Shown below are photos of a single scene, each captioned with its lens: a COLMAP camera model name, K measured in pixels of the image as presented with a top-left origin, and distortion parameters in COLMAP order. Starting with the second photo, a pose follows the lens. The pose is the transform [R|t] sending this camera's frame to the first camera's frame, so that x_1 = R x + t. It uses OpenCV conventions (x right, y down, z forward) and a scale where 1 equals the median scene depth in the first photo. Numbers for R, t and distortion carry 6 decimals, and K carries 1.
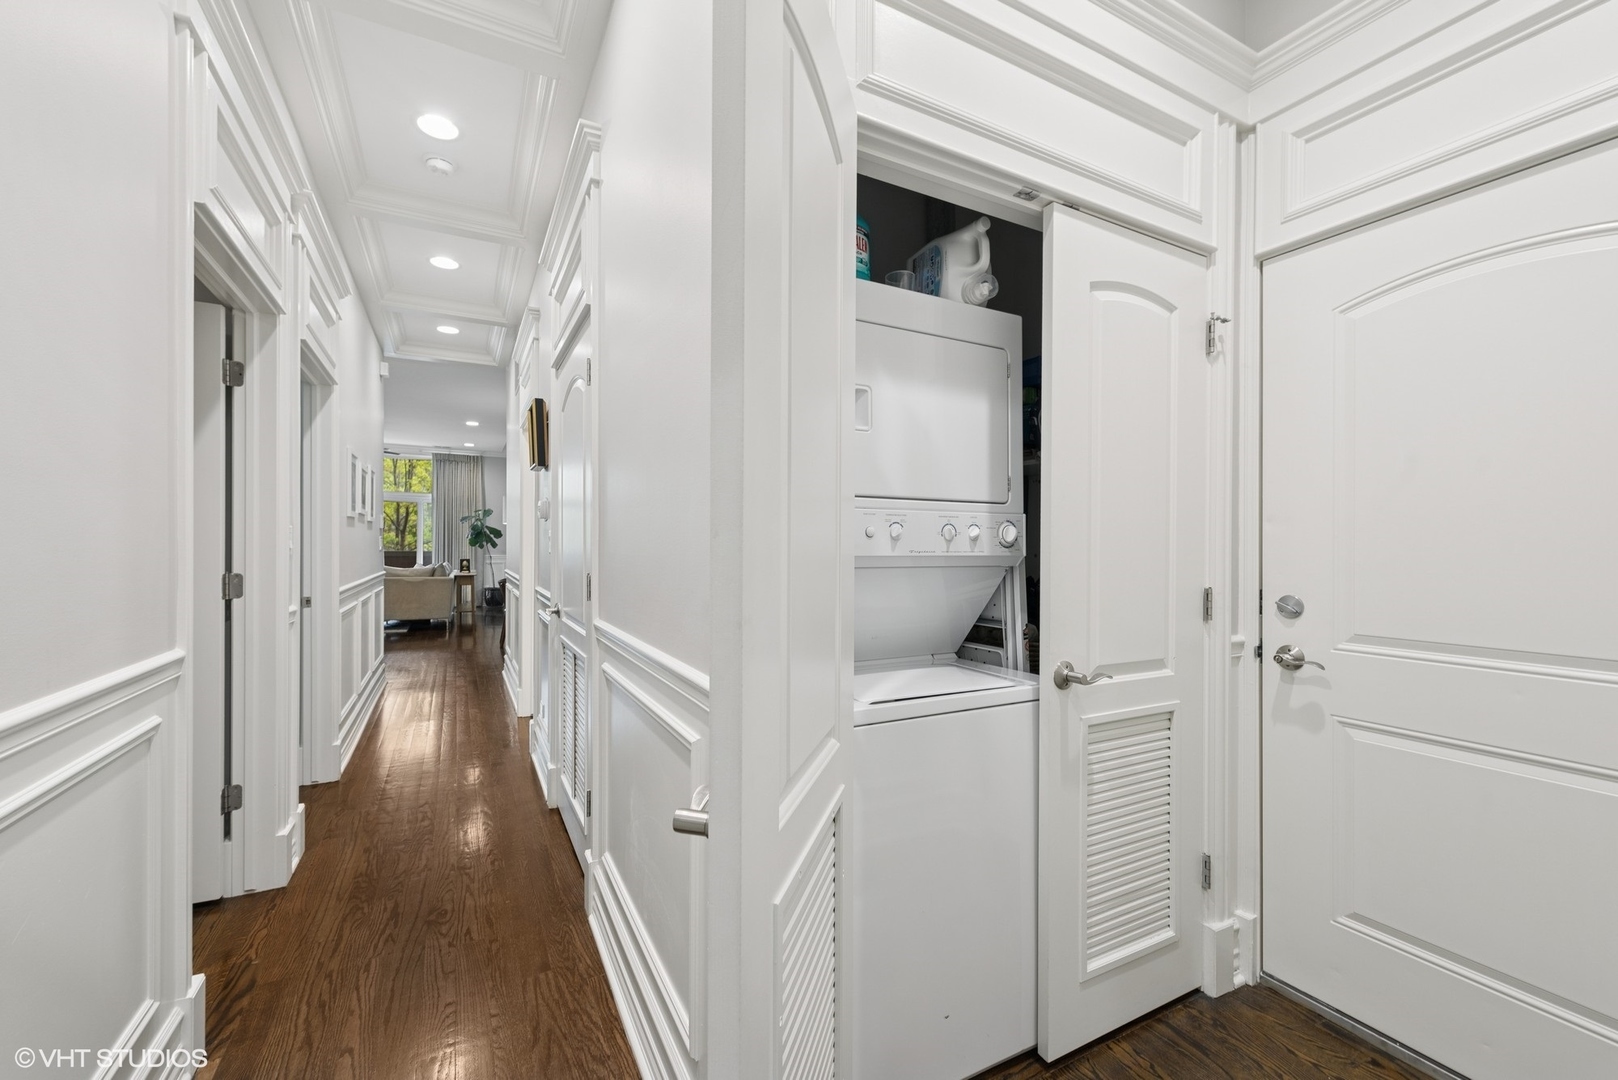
lens RADIAL K [[668.2, 0, 815.5], [0, 668.2, 539.2], [0, 0, 1]] dist [0.006770, -0.001148]
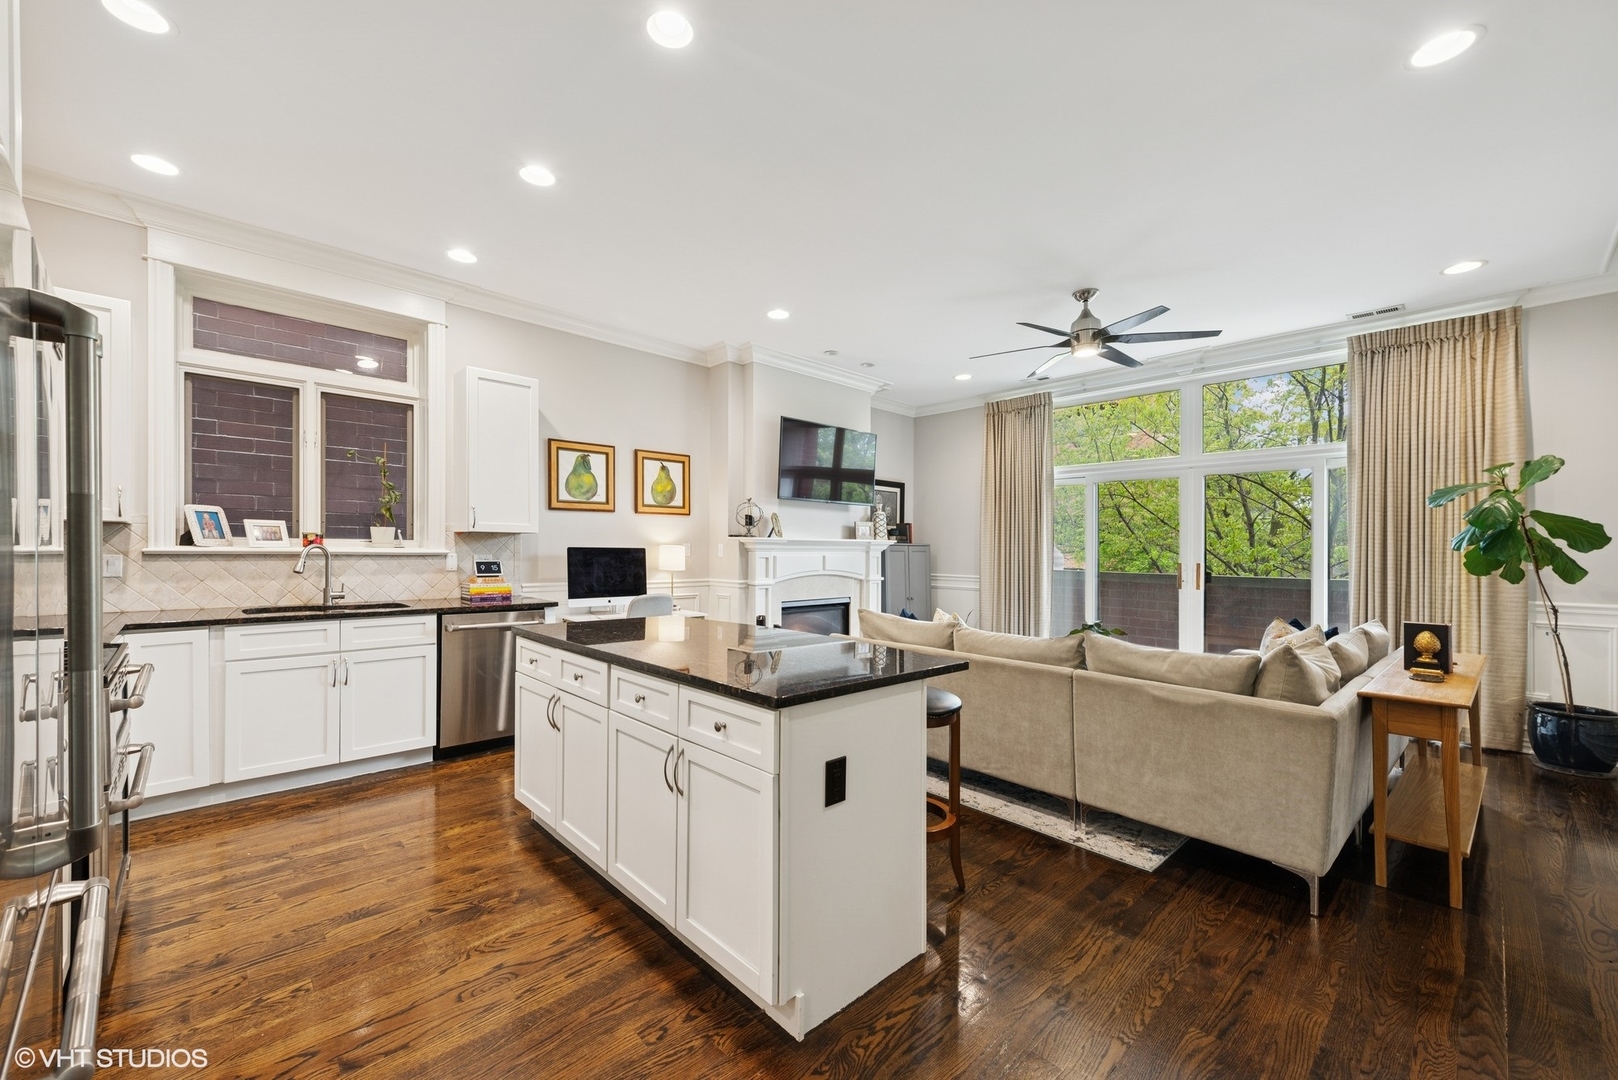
lens RADIAL K [[644.5, 0, 794.2], [0, 644.5, 548.6], [0, 0, 1]] dist [0.011207, -0.002191]
pose [[0.258463, -0.005016, -0.966008, -0.291108], [-0.002311, 0.999980, -0.005811, 0.000353], [0.966019, 0.003735, 0.258446, 0.594163]]
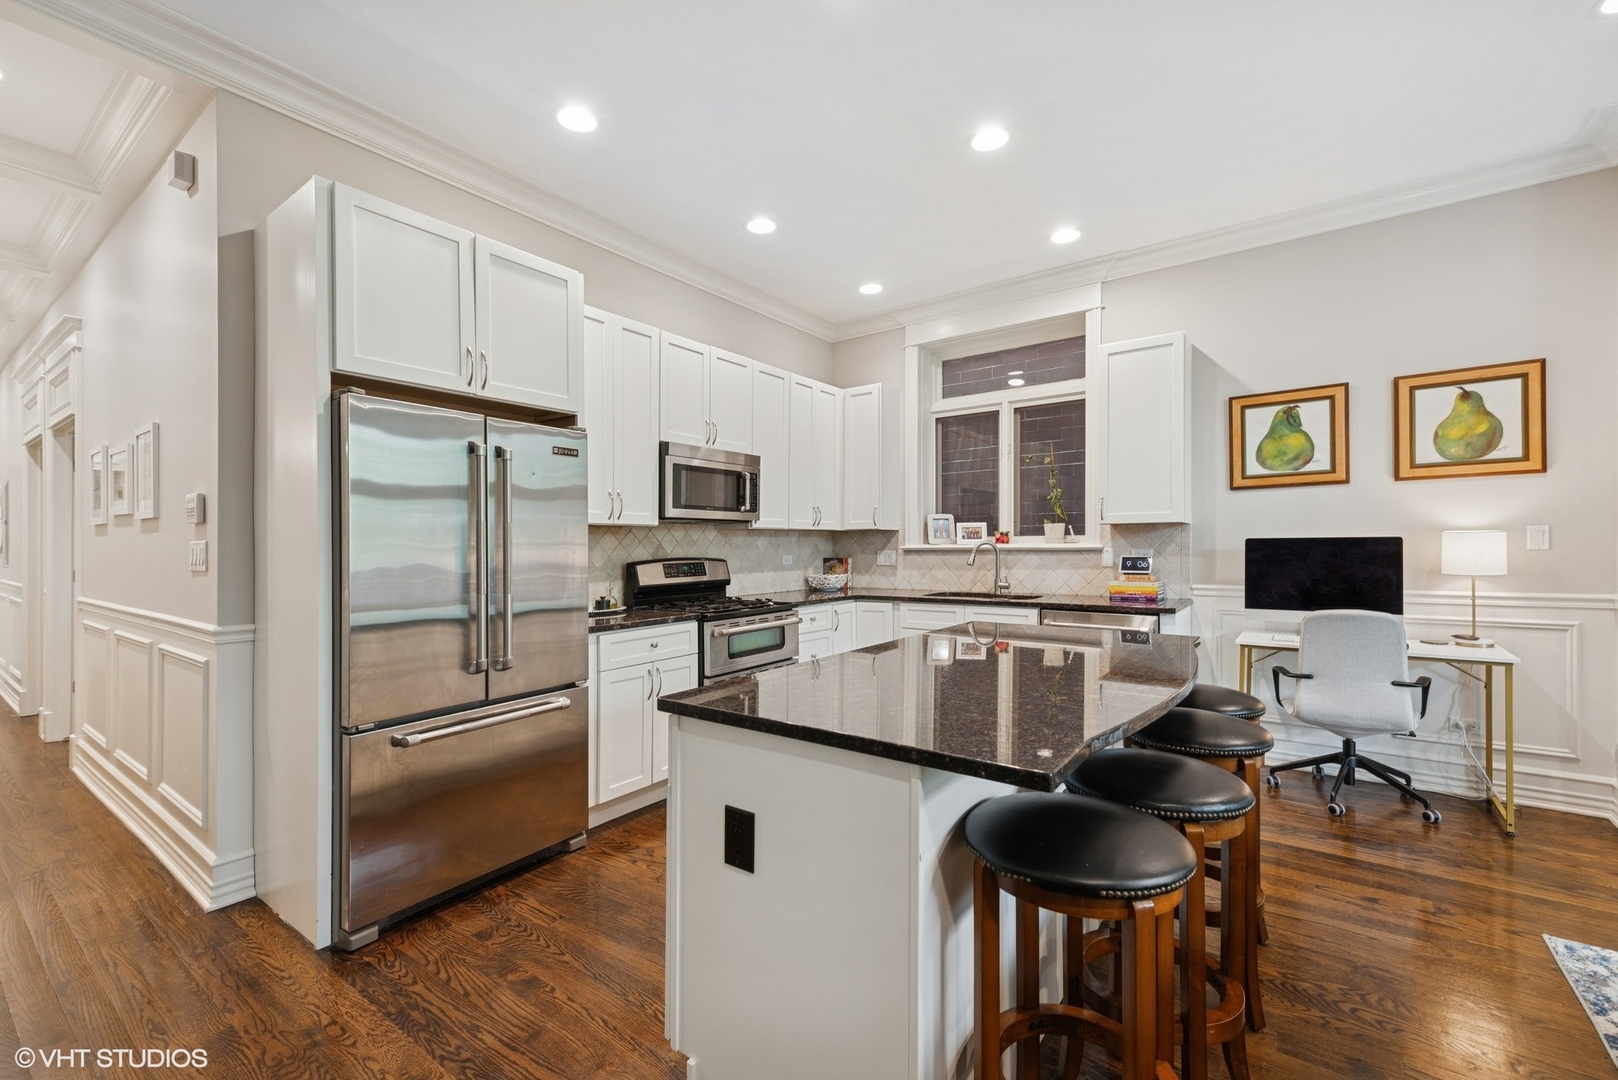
lens RADIAL K [[668.2, 0, 813.0], [0, 668.2, 545.2], [0, 0, 1]] dist [0.006770, -0.001148]
pose [[-0.896794, -0.002038, -0.442443, -0.396021], [0.004279, 0.999903, -0.013279, 0.003745], [0.442427, -0.013802, -0.896698, 0.745826]]
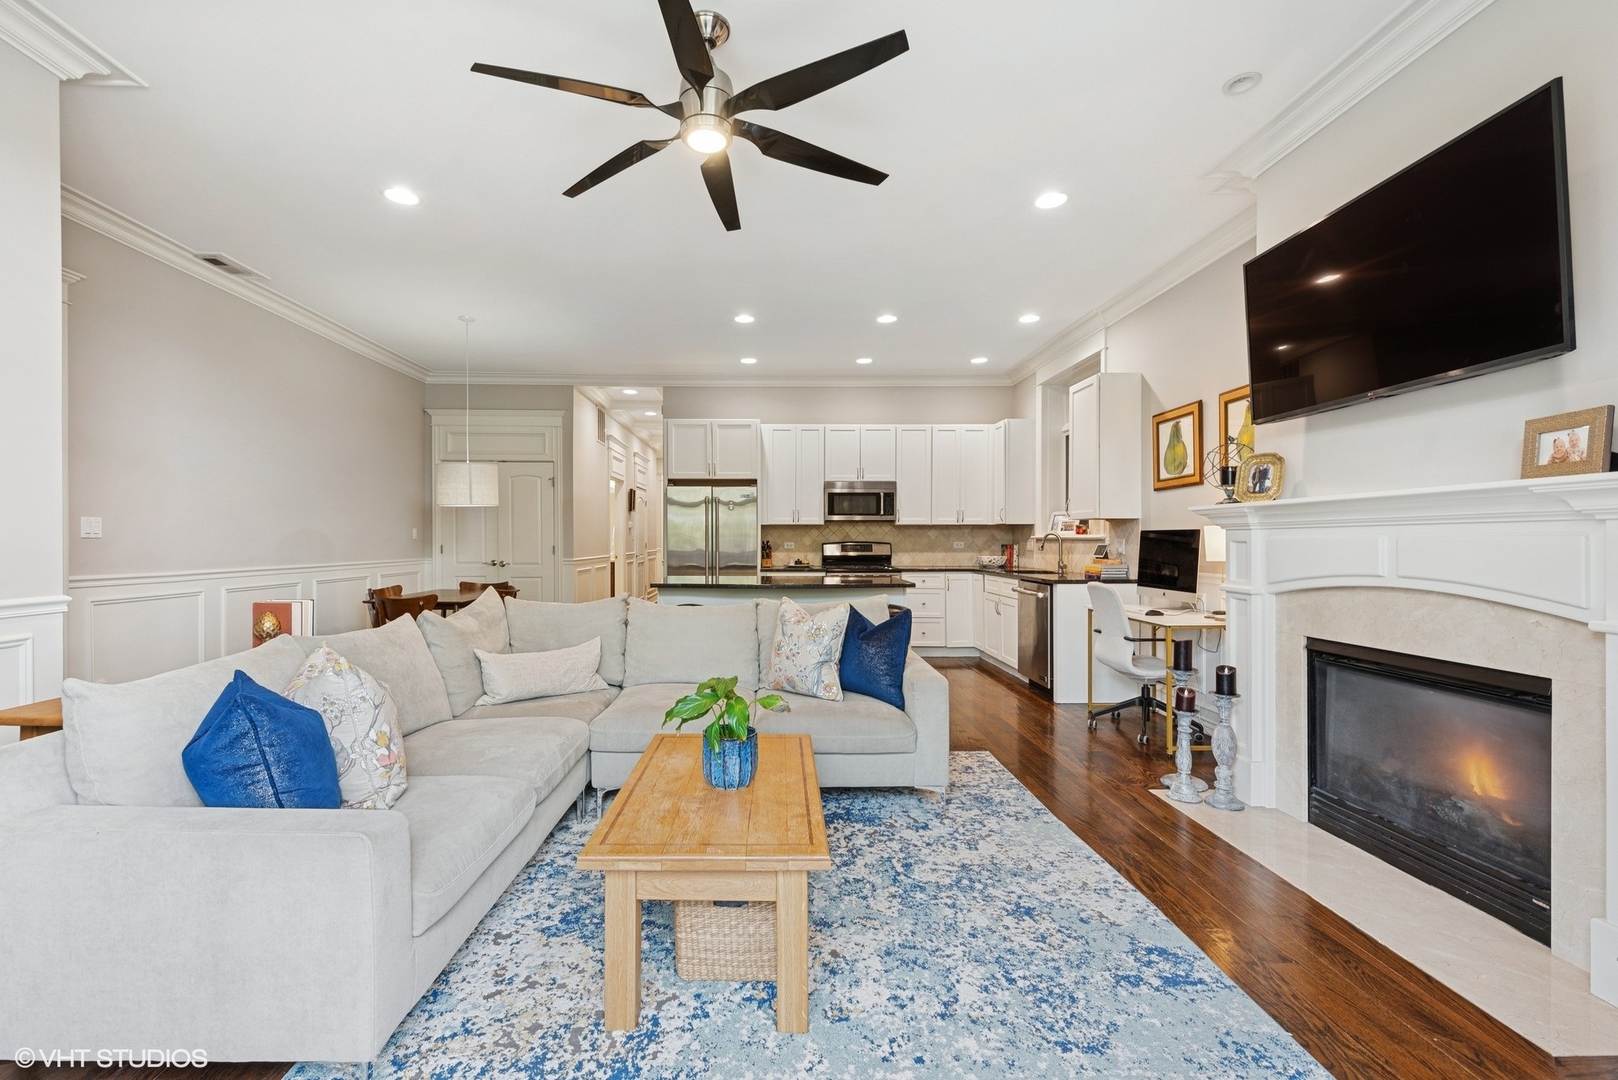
lens RADIAL K [[668.2, 0, 755.8], [0, 668.2, 532.3], [0, 0, 1]] dist [0.006770, -0.001148]
pose [[-0.883882, -0.005642, 0.467676, -0.689435], [-0.013519, 0.999818, -0.013489, 0.006411], [-0.467515, -0.018245, -0.883797, 0.997741]]
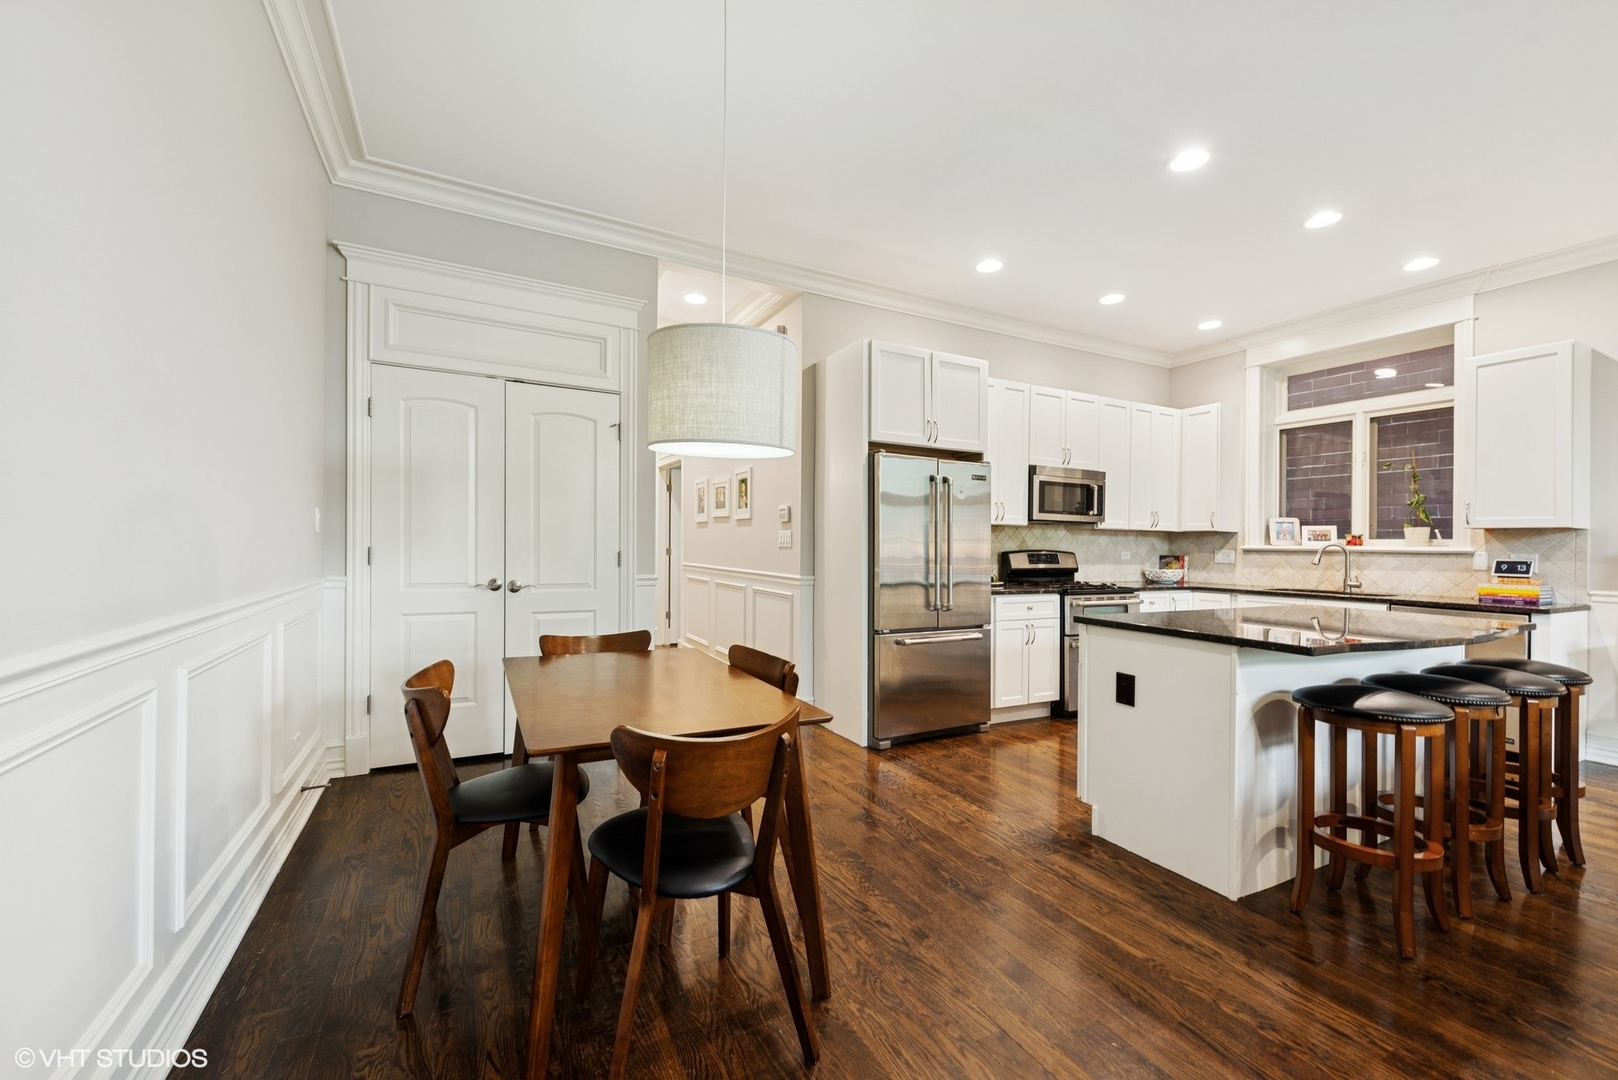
lens RADIAL K [[668.2, 0, 789.2], [0, 668.2, 525.2], [0, 0, 1]] dist [0.006770, -0.001148]
pose [[-0.999553, -0.025560, 0.015513, -0.324237], [-0.026154, 0.998883, -0.039358, 0.010862], [-0.014490, -0.039746, -0.999105, 0.865002]]
